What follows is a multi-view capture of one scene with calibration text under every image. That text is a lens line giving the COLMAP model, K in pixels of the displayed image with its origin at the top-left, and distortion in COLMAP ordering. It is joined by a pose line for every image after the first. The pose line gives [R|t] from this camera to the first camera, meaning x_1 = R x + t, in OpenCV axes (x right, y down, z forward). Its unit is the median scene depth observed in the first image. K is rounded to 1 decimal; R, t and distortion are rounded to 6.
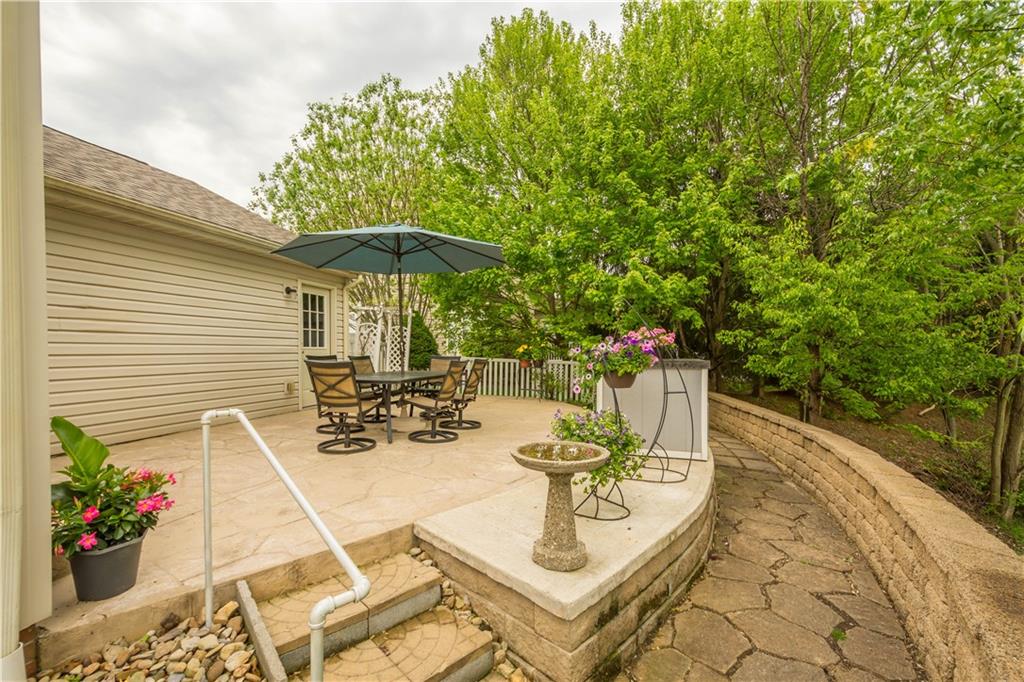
lens RADIAL K [[454.2, 0, 515.7], [0, 454.2, 341.5], [0, 0, 1]] dist [0.001929, -0.000293]
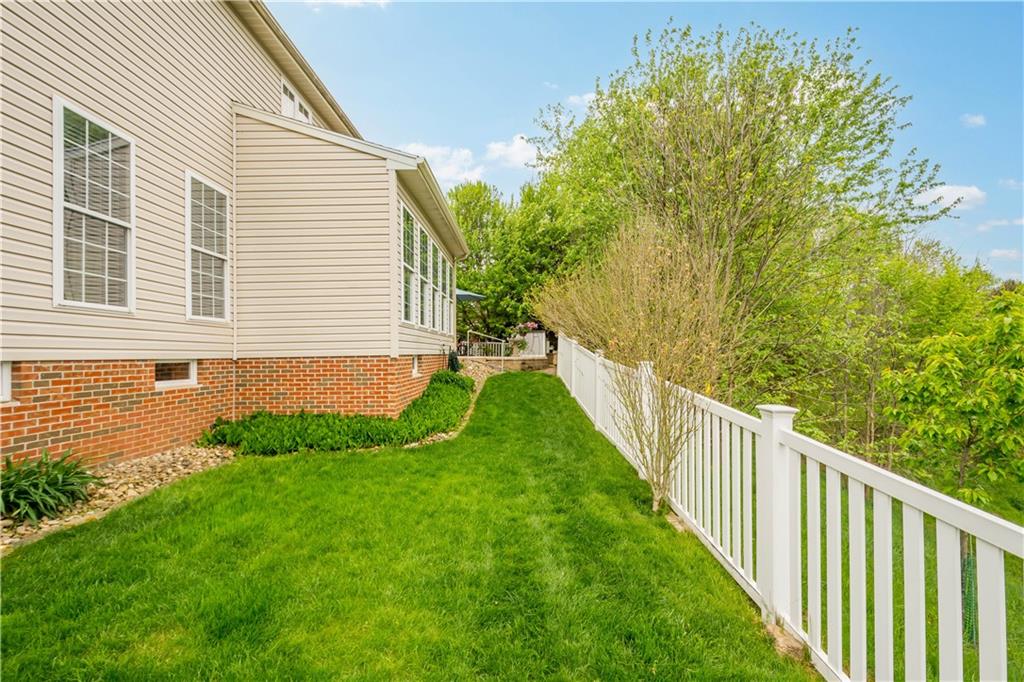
lens RADIAL K [[454.2, 0, 515.7], [0, 454.2, 341.5], [0, 0, 1]] dist [0.001929, -0.000293]
pose [[0.969624, 0.008055, 0.244466, -0.442054], [-0.006488, 0.999953, -0.007215, 0.096128], [-0.244513, 0.005410, 0.969631, -1.563456]]
